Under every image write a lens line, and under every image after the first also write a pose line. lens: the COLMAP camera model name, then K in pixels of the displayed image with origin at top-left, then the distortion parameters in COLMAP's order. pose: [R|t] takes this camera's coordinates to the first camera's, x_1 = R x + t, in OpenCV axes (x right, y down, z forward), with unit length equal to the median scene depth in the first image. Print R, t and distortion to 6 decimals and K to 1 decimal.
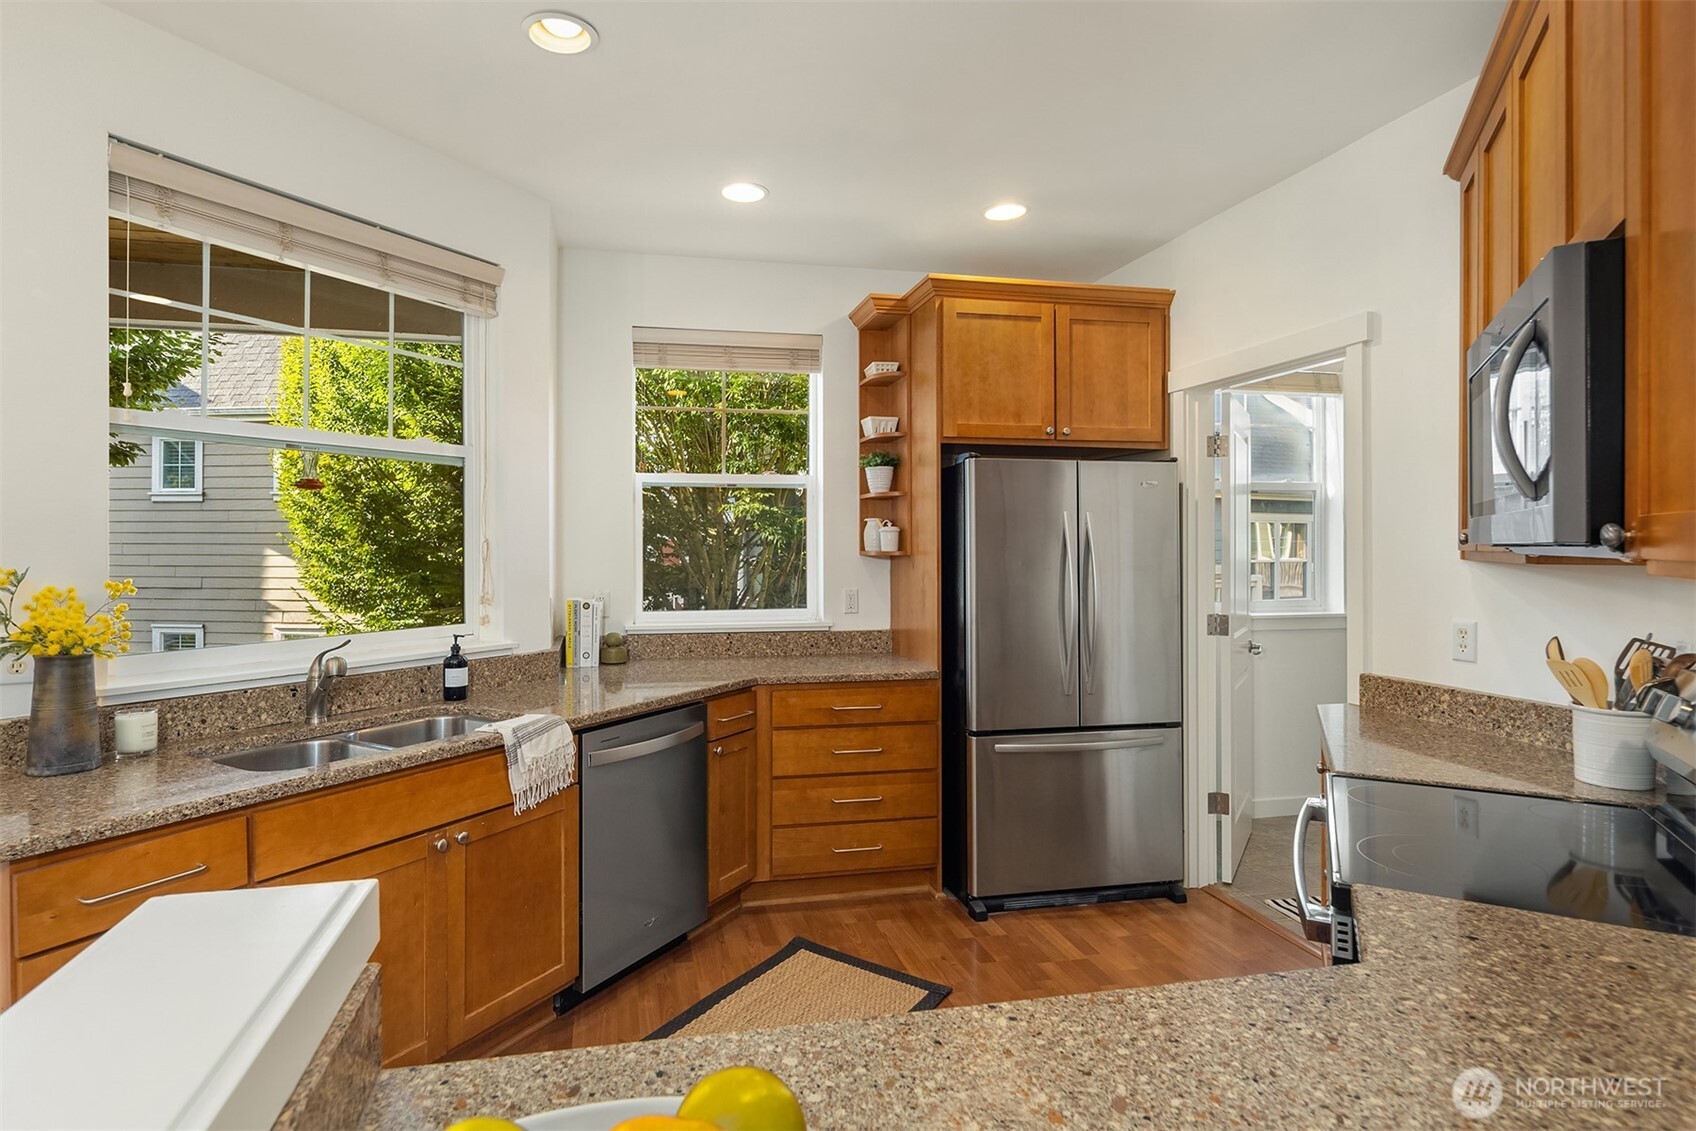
lens RADIAL K [[876.6, 0, 816.1], [0, 876.6, 535.6], [0, 0, 1]] dist [-0.005045, 0.000429]
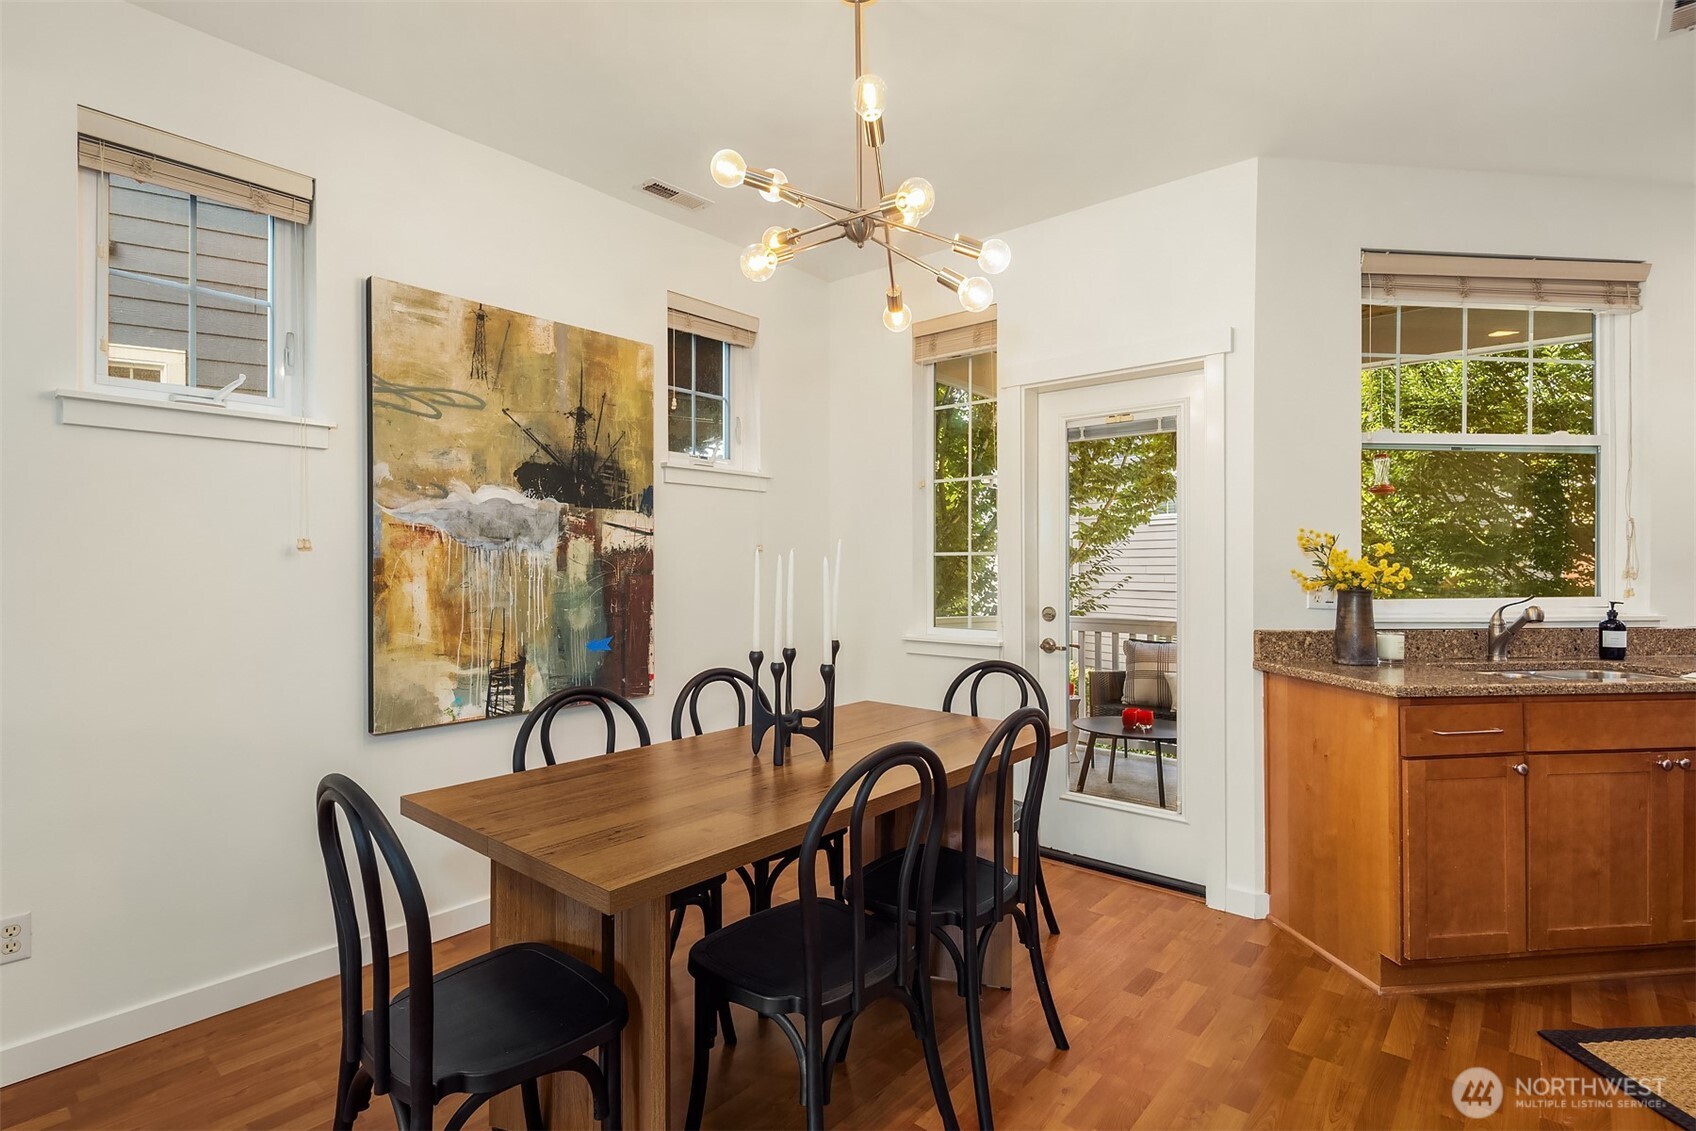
lens RADIAL K [[821.0, 0, 854.4], [0, 821.0, 572.9], [0, 0, 1]] dist [0.002393, 0.000099]
pose [[0.603190, 0.002494, -0.797594, -0.124393], [0.010756, 0.999879, 0.011262, 0.043114], [0.797525, -0.015372, 0.603090, -0.332215]]
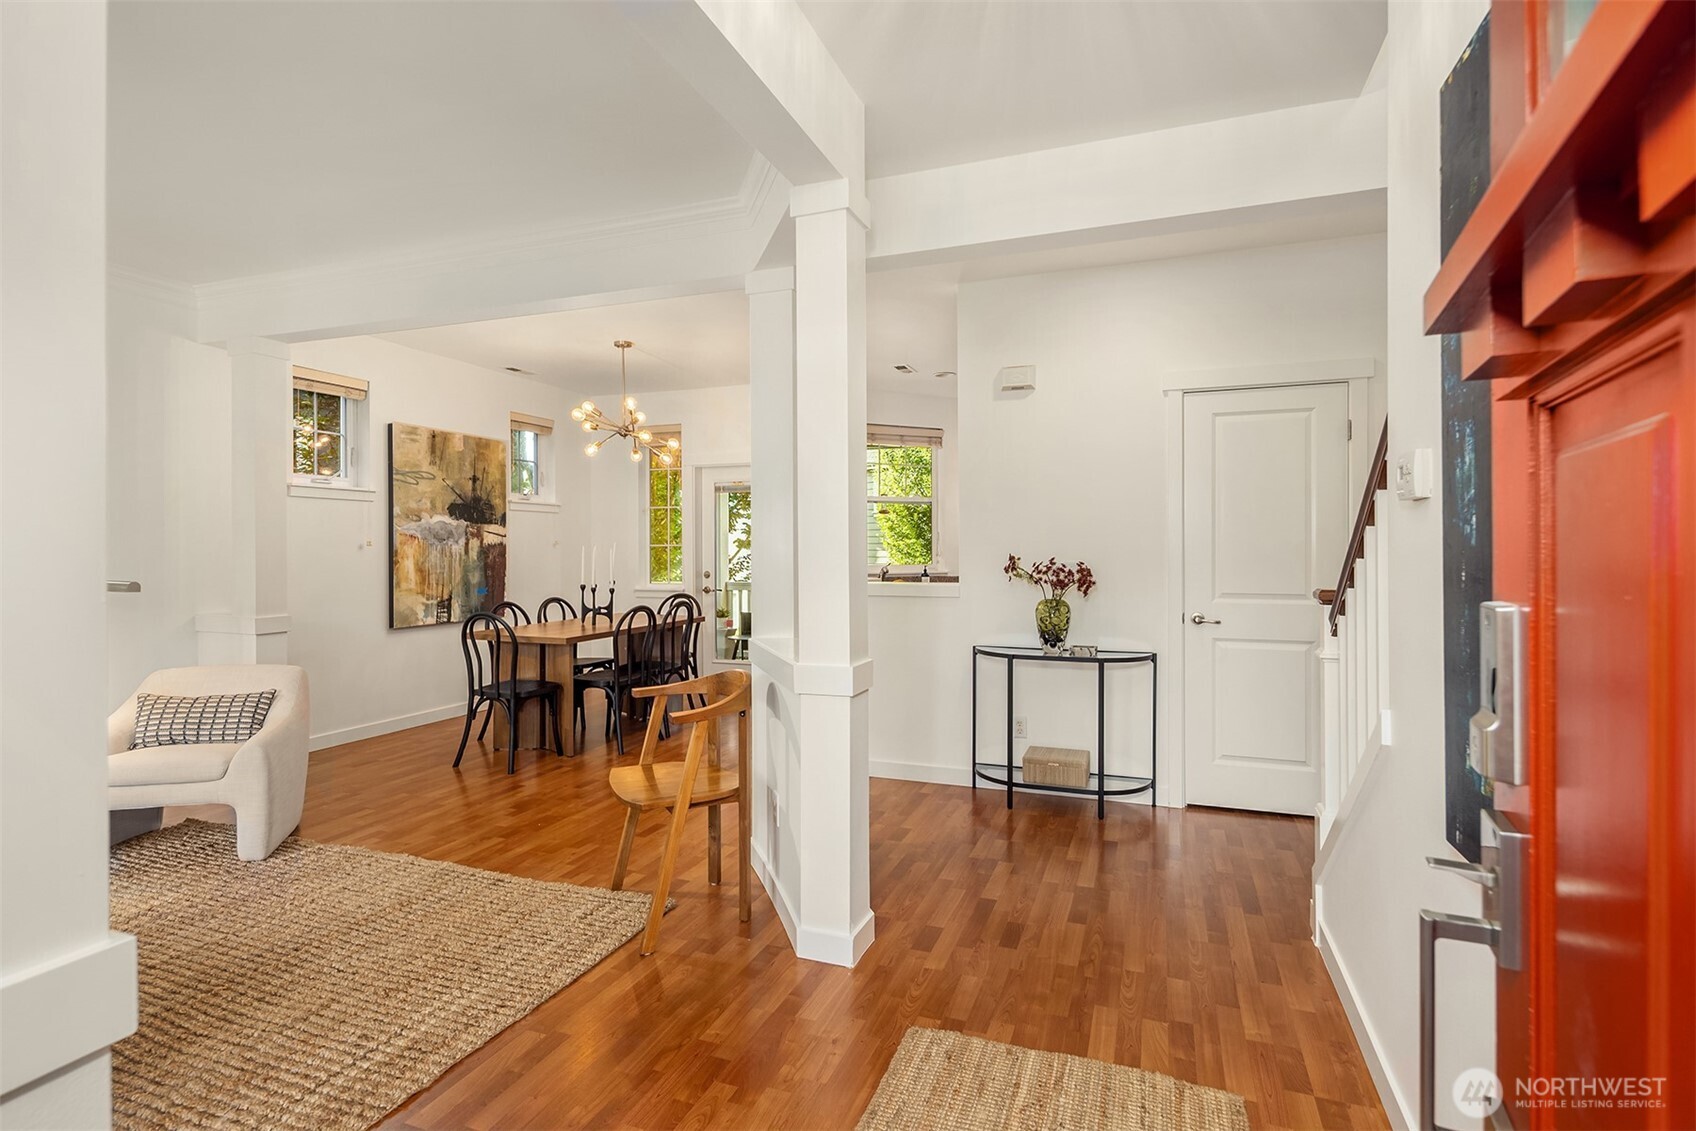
lens RADIAL K [[821.0, 0, 849.4], [0, 821.0, 553.2], [0, 0, 1]] dist [0.002393, 0.000099]
pose [[0.835609, -0.006078, -0.549292, 0.672944], [0.013296, 0.999870, 0.009163, 0.038784], [0.549164, -0.014960, 0.835580, -1.087273]]
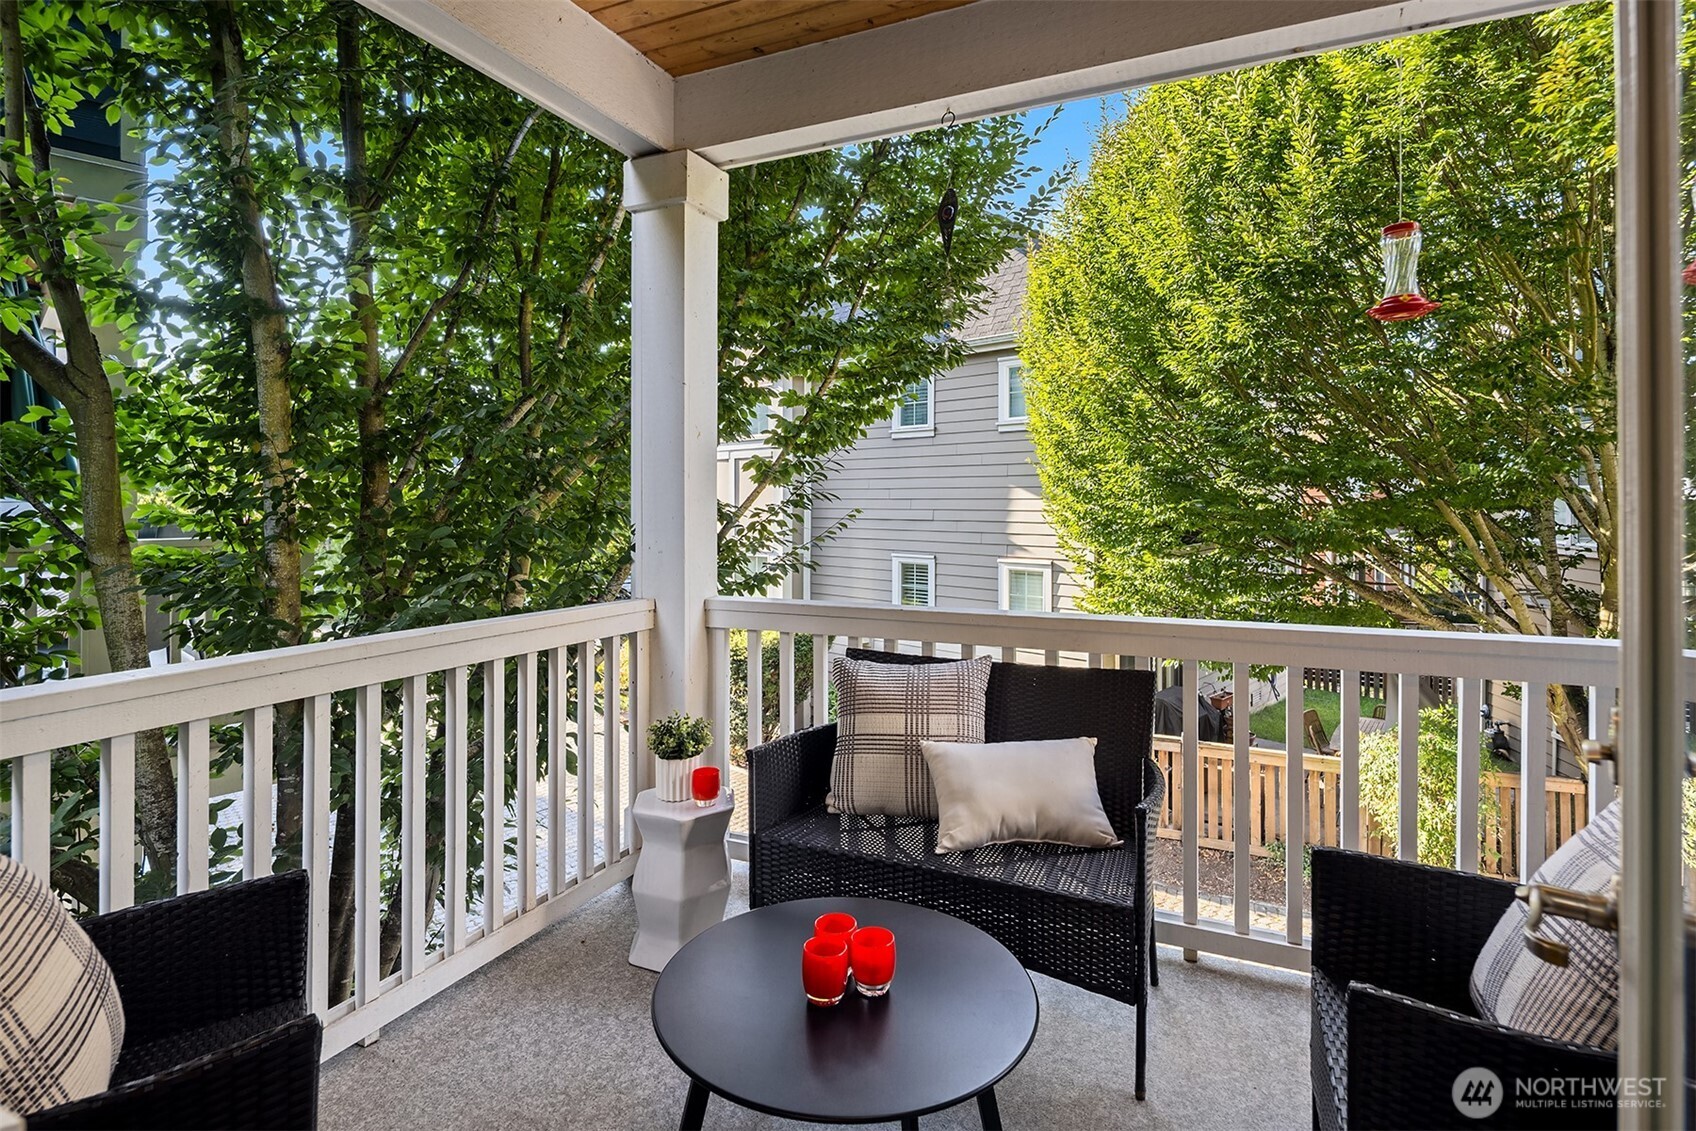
lens RADIAL K [[821.0, 0, 830.2], [0, 821.0, 487.7], [0, 0, 1]] dist [0.002393, 0.000099]
pose [[0.790600, -0.001416, -0.612331, -0.655126], [0.007970, 0.999936, 0.007978, 0.040792], [0.612281, -0.011188, 0.790561, 0.494825]]
